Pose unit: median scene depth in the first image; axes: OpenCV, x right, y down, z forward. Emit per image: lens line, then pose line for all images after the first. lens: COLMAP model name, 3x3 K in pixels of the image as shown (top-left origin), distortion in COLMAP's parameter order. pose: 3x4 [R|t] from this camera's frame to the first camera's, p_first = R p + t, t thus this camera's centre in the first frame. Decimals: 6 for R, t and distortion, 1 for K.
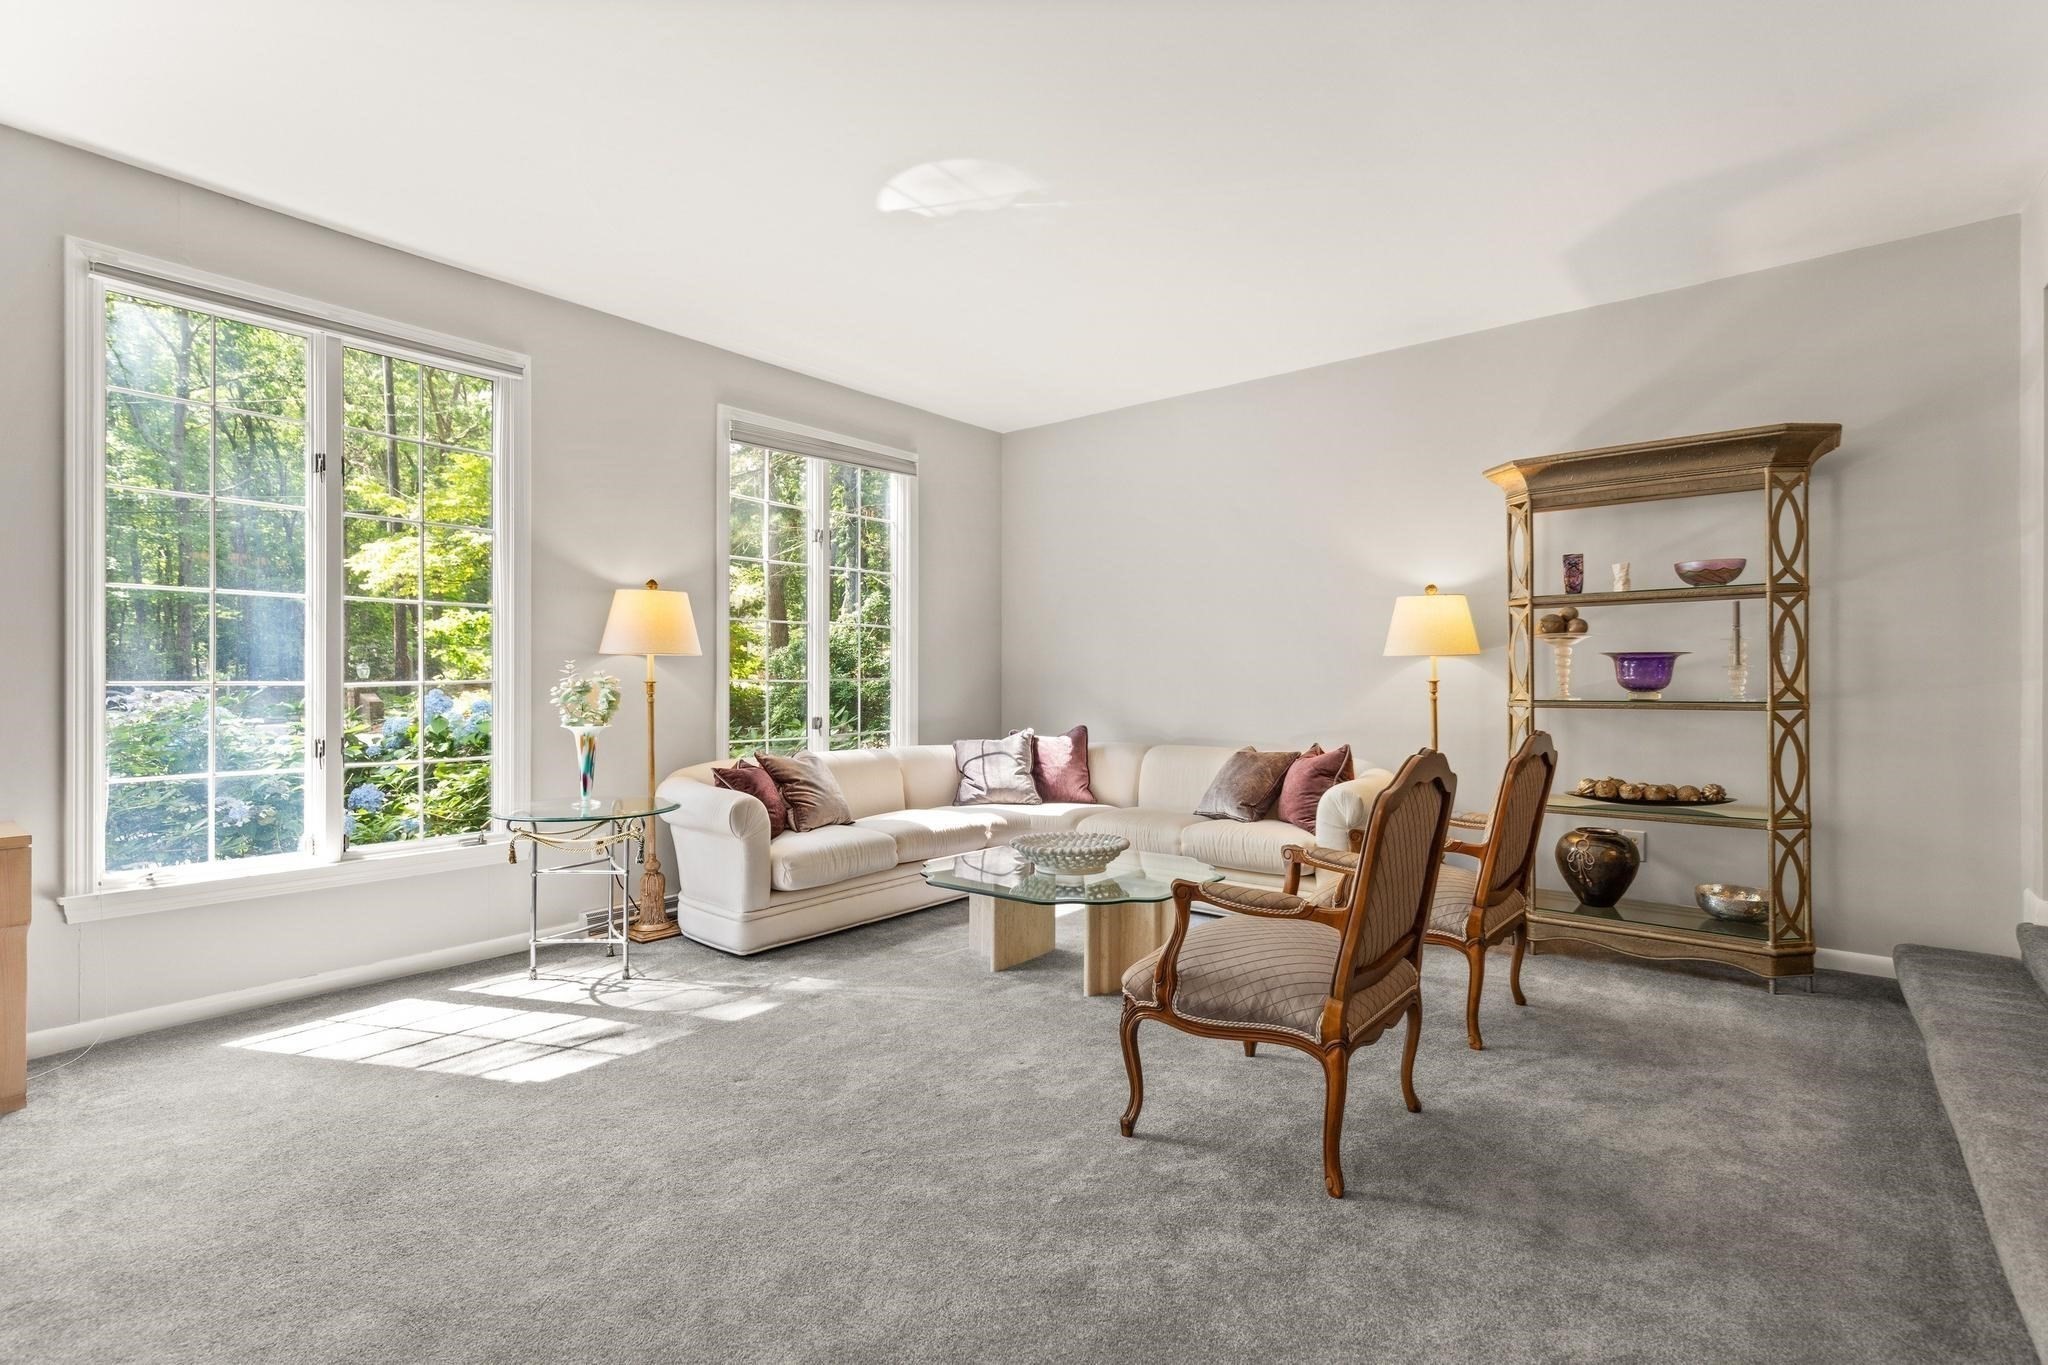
lens RADIAL K [[929.8, 0, 1031.2], [0, 929.8, 668.0], [0, 0, 1]] dist [0.010407, -0.000273]
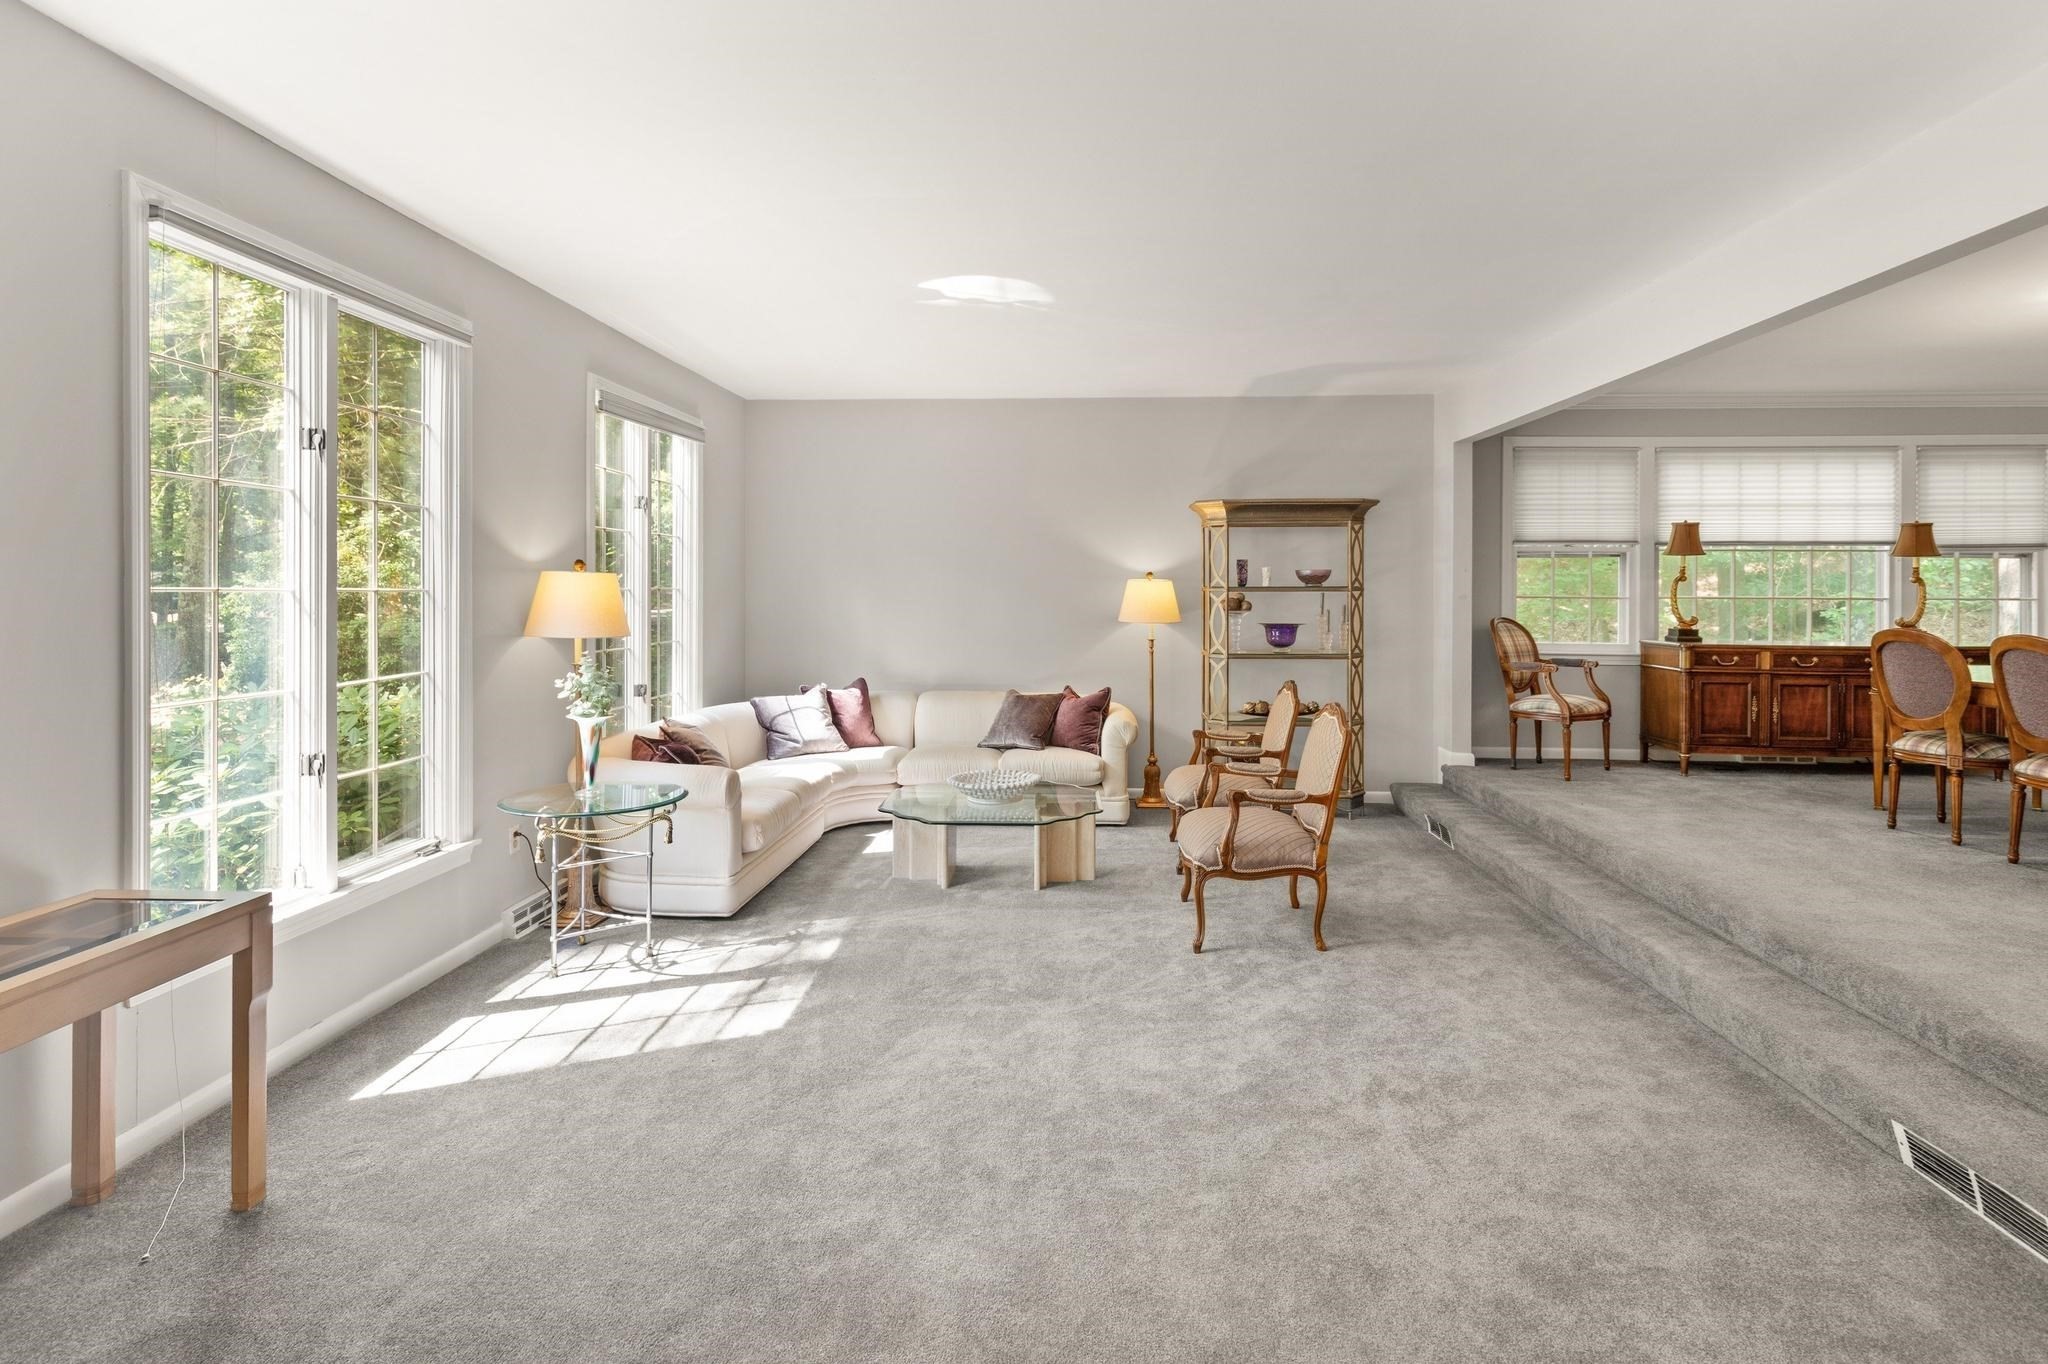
lens RADIAL K [[863.7, 0, 1120.7], [0, 863.7, 601.5], [0, 0, 1]] dist [0.009336, -0.000137]
pose [[0.819046, 0.006781, 0.573688, -0.470746], [-0.009366, 0.999955, 0.001552, -0.058296], [-0.573652, -0.006645, 0.819072, -0.078616]]
